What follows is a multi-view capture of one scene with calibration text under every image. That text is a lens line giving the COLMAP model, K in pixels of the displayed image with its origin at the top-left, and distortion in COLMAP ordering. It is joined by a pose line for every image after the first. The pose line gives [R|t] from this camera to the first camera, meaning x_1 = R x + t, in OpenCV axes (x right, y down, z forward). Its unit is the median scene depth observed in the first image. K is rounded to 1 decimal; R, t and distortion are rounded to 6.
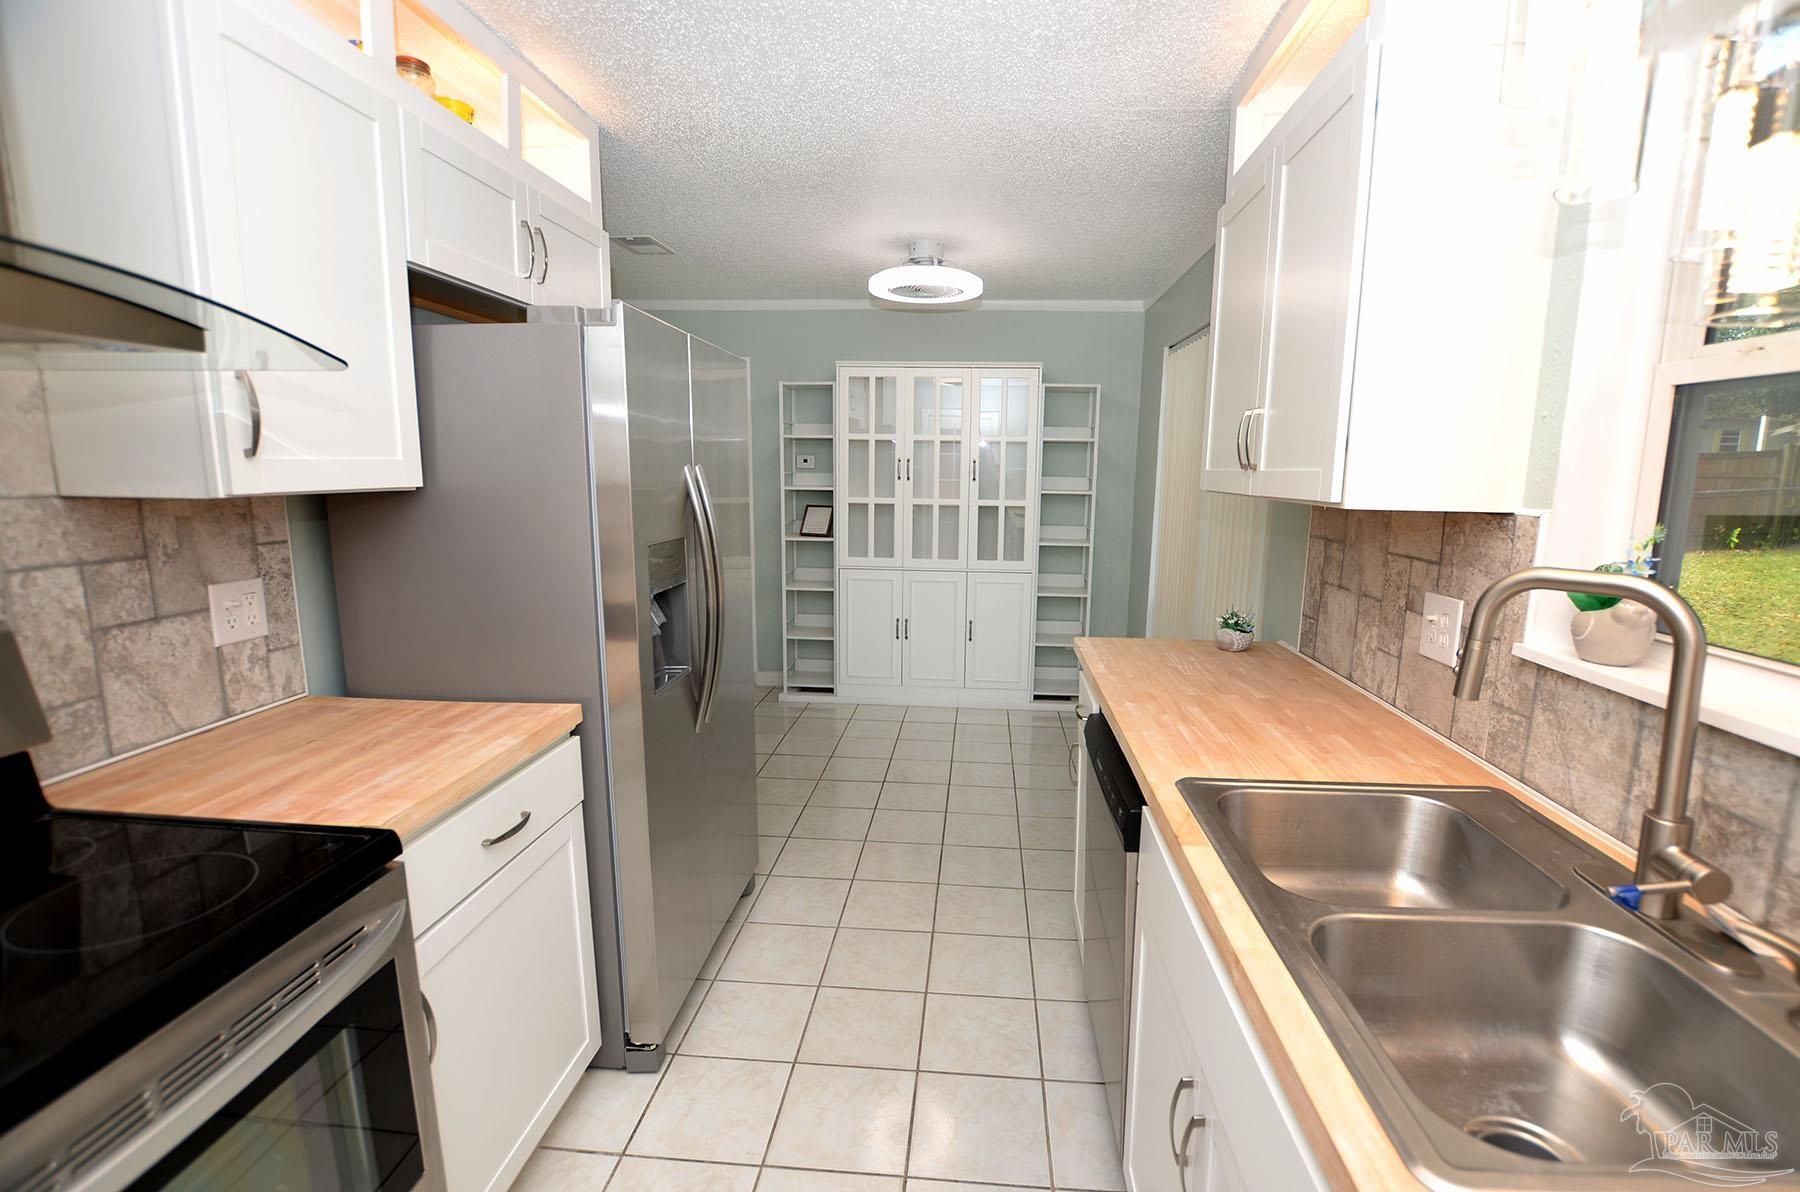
lens RADIAL K [[819.7, 0, 930.3], [0, 819.7, 605.2], [0, 0, 1]] dist [-0.028293, -0.000468]
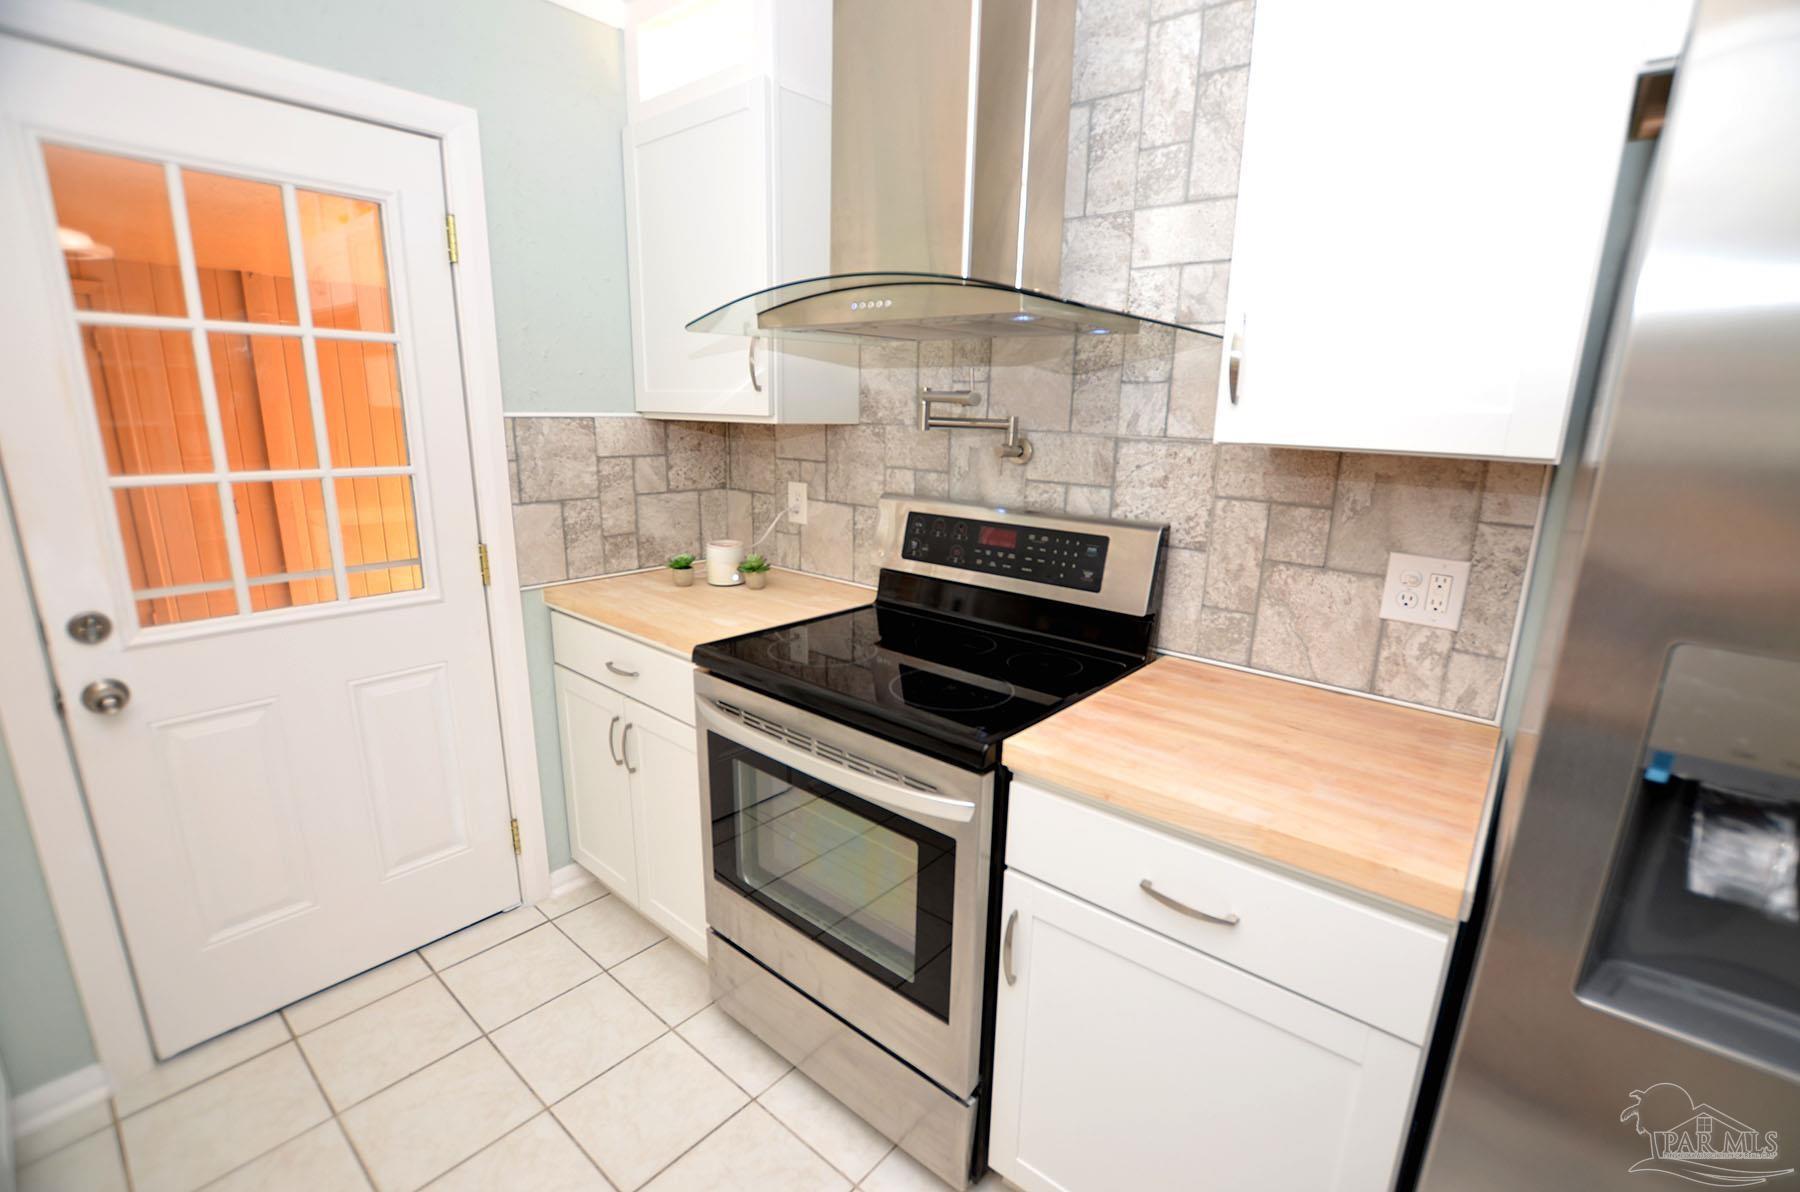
lens RADIAL K [[819.7, 0, 930.3], [0, 819.7, 605.2], [0, 0, 1]] dist [-0.028293, -0.000468]
pose [[-0.590443, 0.162220, -0.790609, 0.169682], [-0.166684, 0.933963, 0.316117, -0.178846], [0.789679, 0.318431, -0.524412, 1.111454]]
